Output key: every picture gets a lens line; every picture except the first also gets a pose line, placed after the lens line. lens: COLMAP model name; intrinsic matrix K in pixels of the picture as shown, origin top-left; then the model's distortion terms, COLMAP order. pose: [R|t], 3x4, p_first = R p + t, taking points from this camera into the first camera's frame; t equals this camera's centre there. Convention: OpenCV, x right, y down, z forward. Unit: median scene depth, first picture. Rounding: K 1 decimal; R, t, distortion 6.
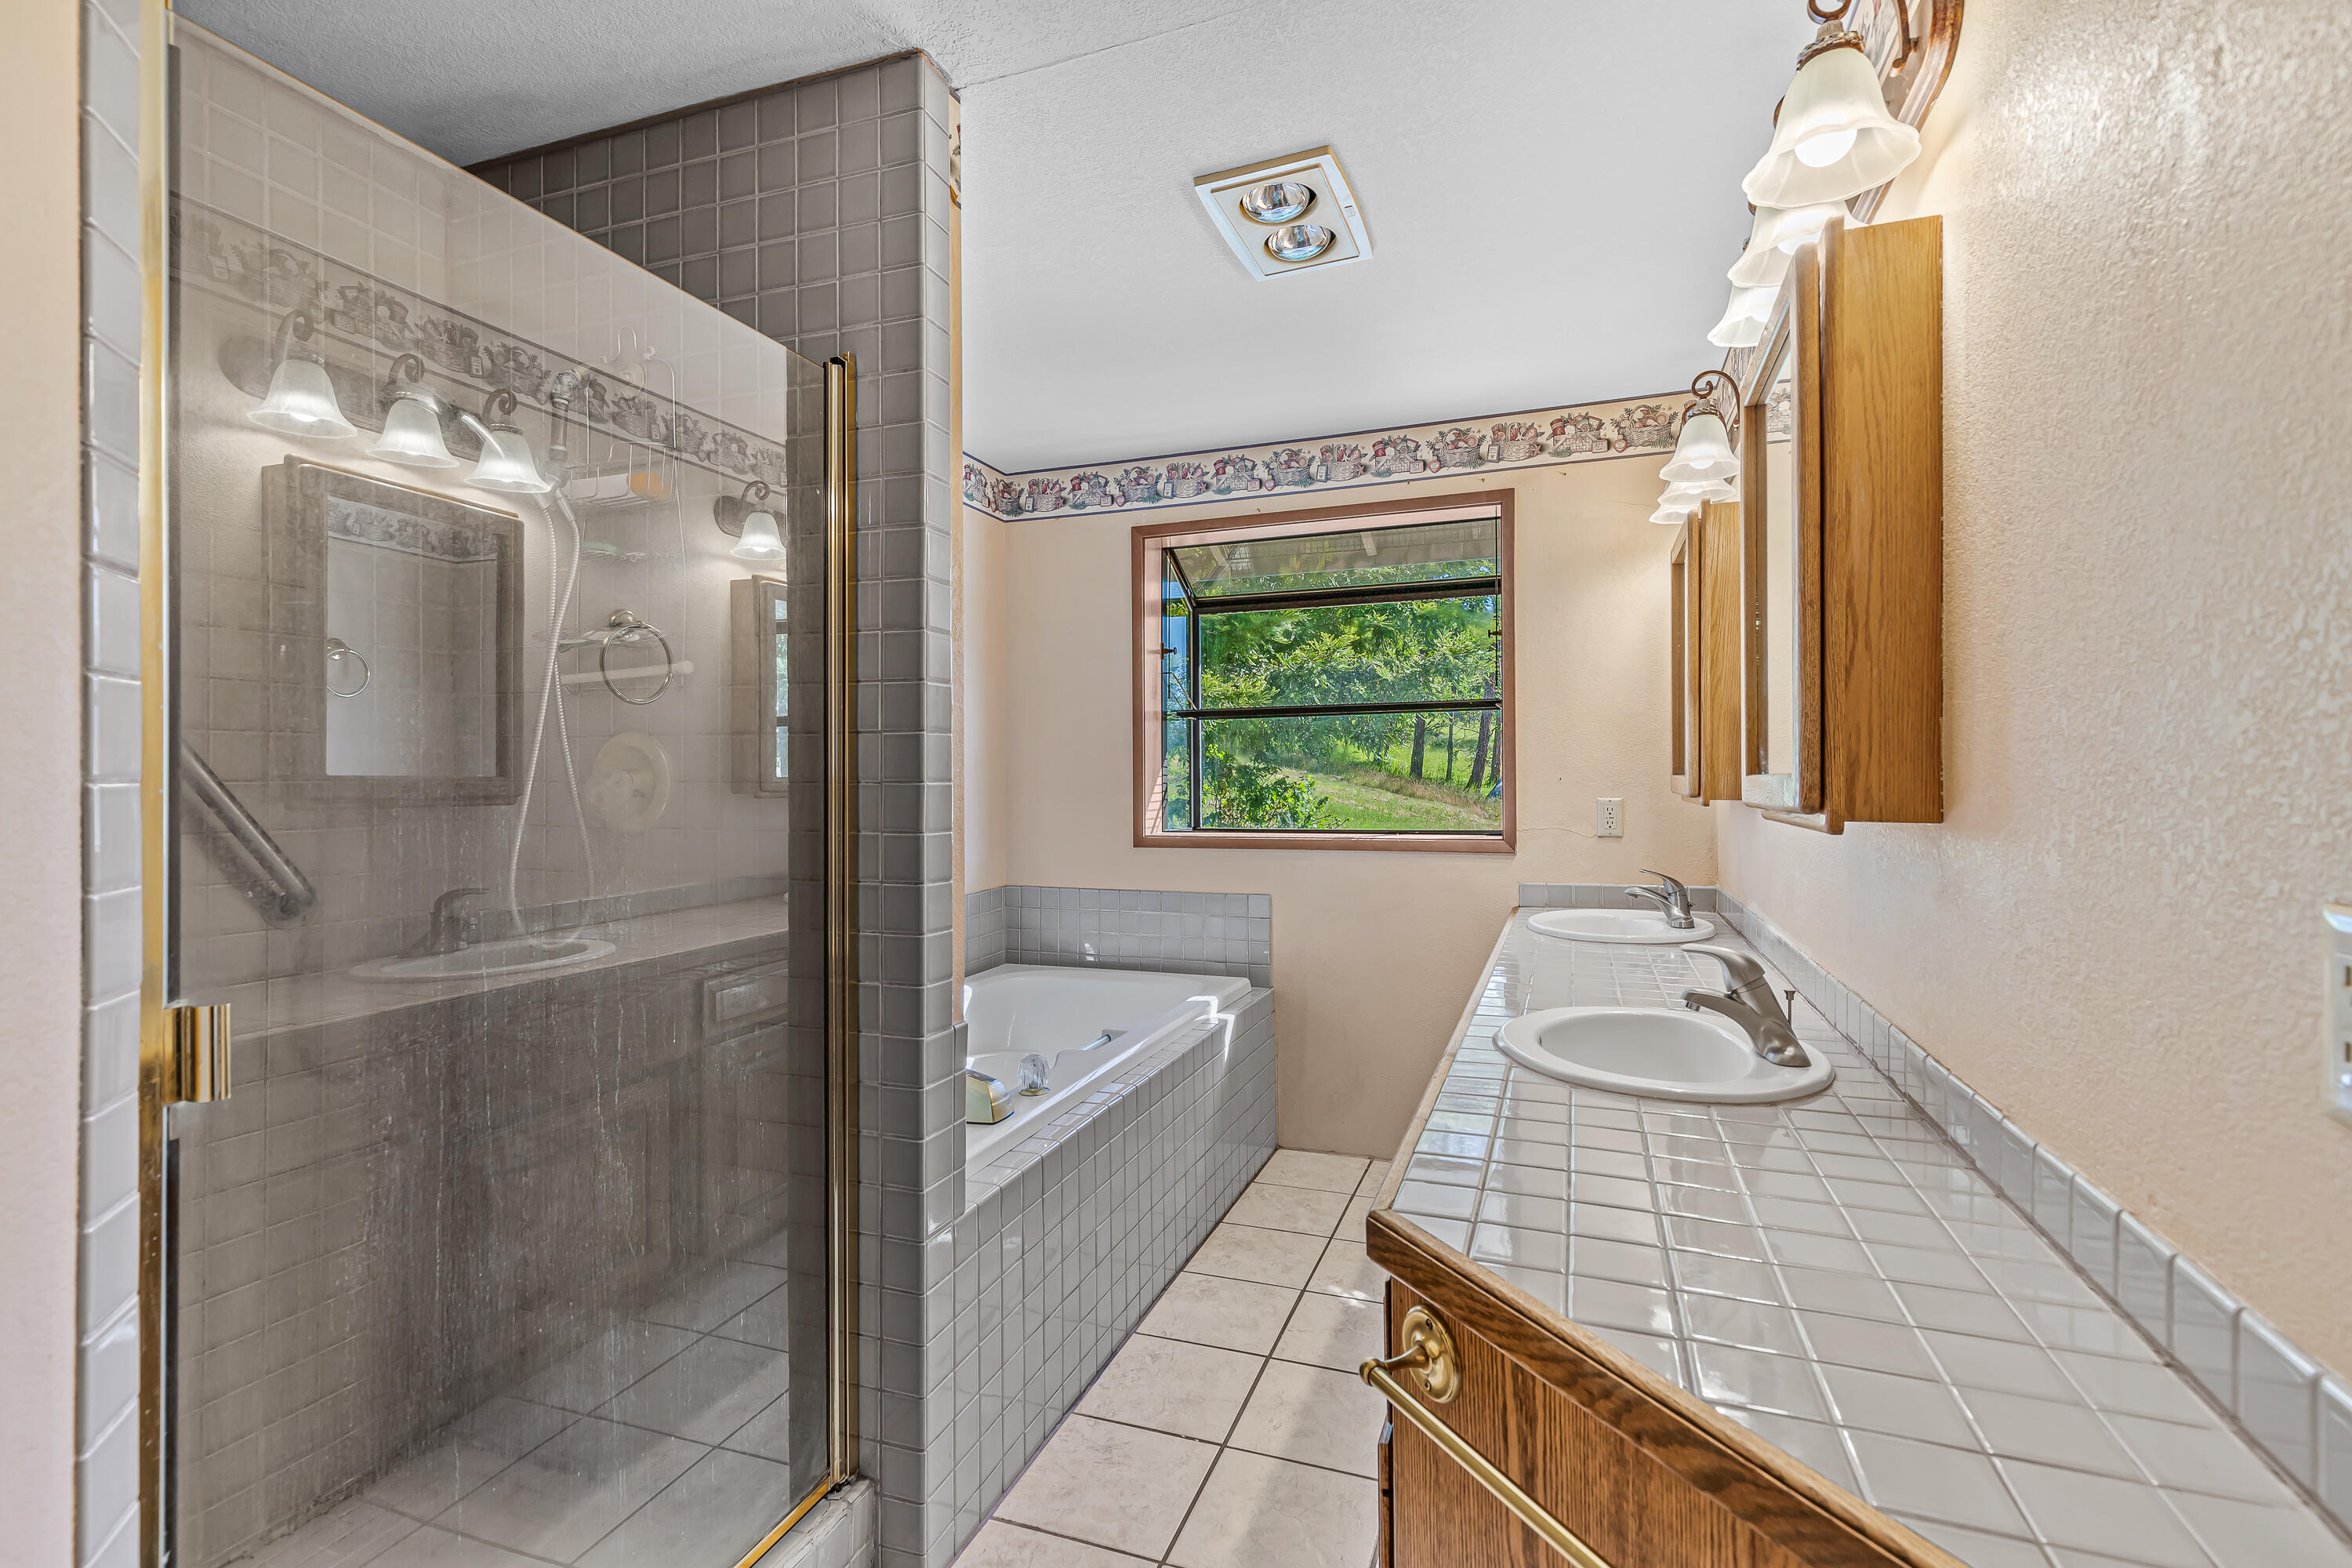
lens RADIAL K [[1088.4, 0, 1172.9], [0, 1088.4, 768.9], [0, 0, 1]] dist [0.002706, -0.000185]
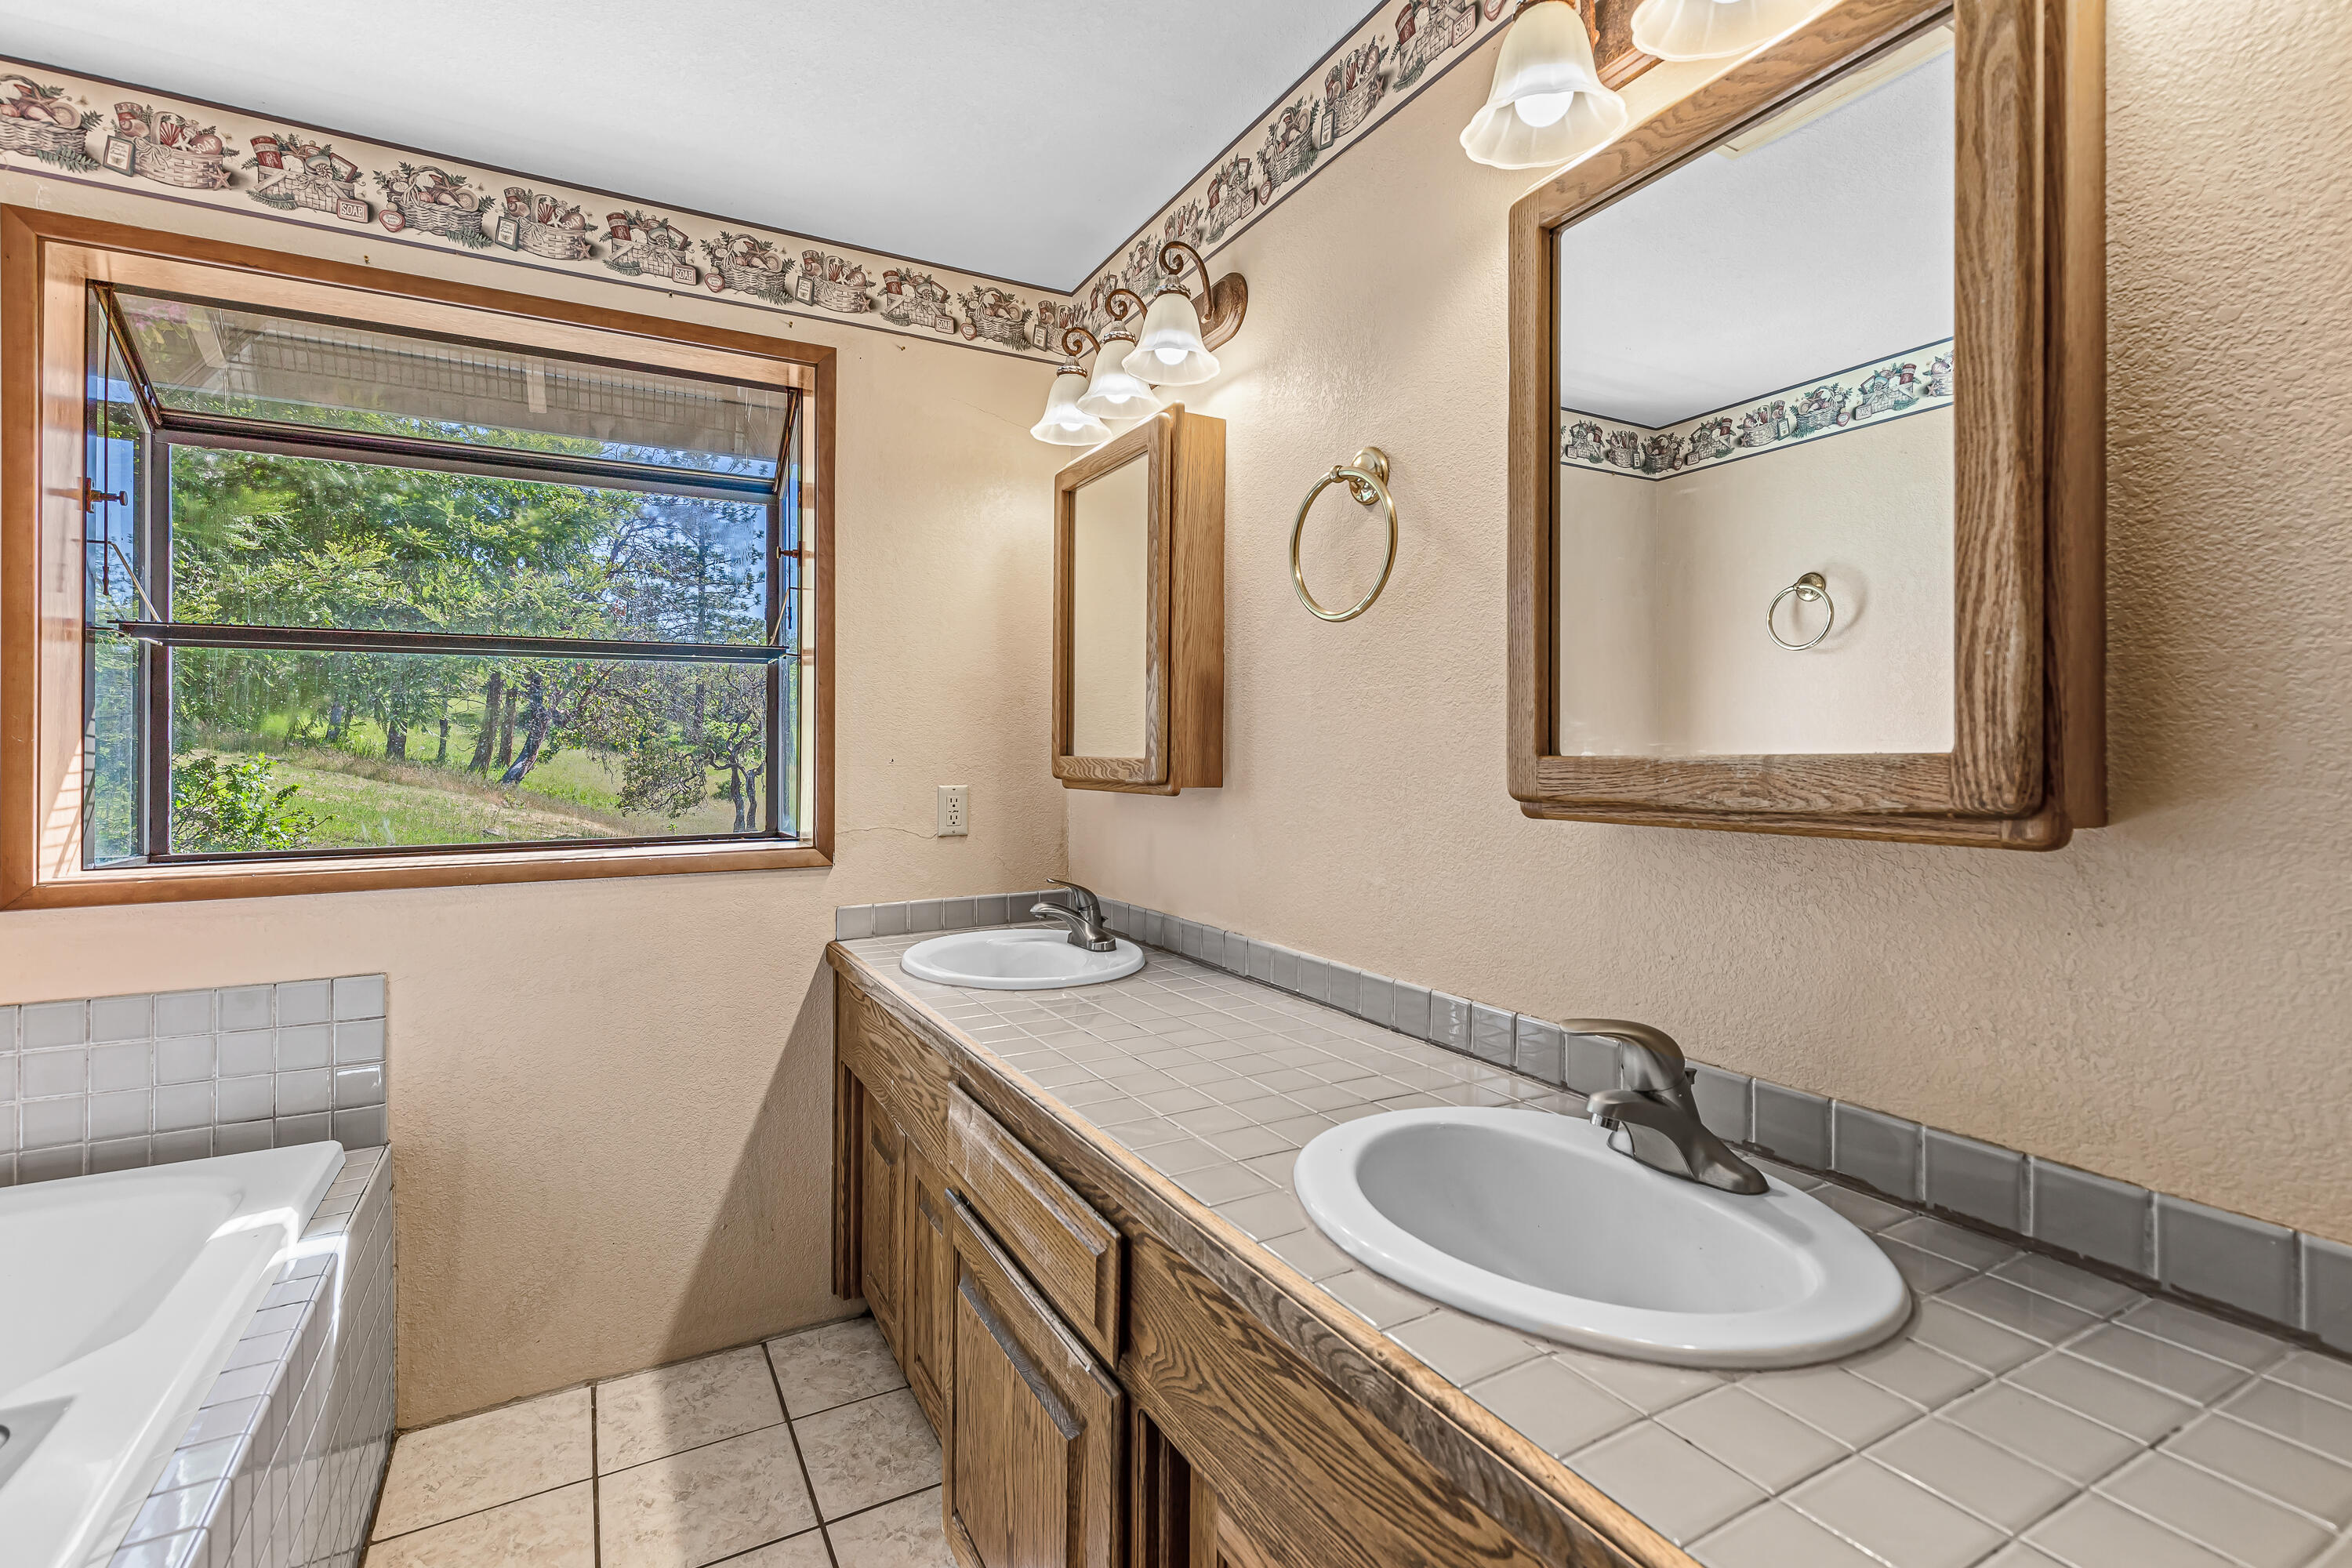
lens RADIAL K [[1084.0, 0, 1188.8], [0, 1084.0, 750.9], [0, 0, 1]] dist [0.009001, -0.001206]
pose [[0.643676, 0.007724, 0.765259, -0.068696], [-0.007989, 0.999962, -0.003374, 0.002823], [-0.765256, -0.003942, 0.643714, 0.337034]]
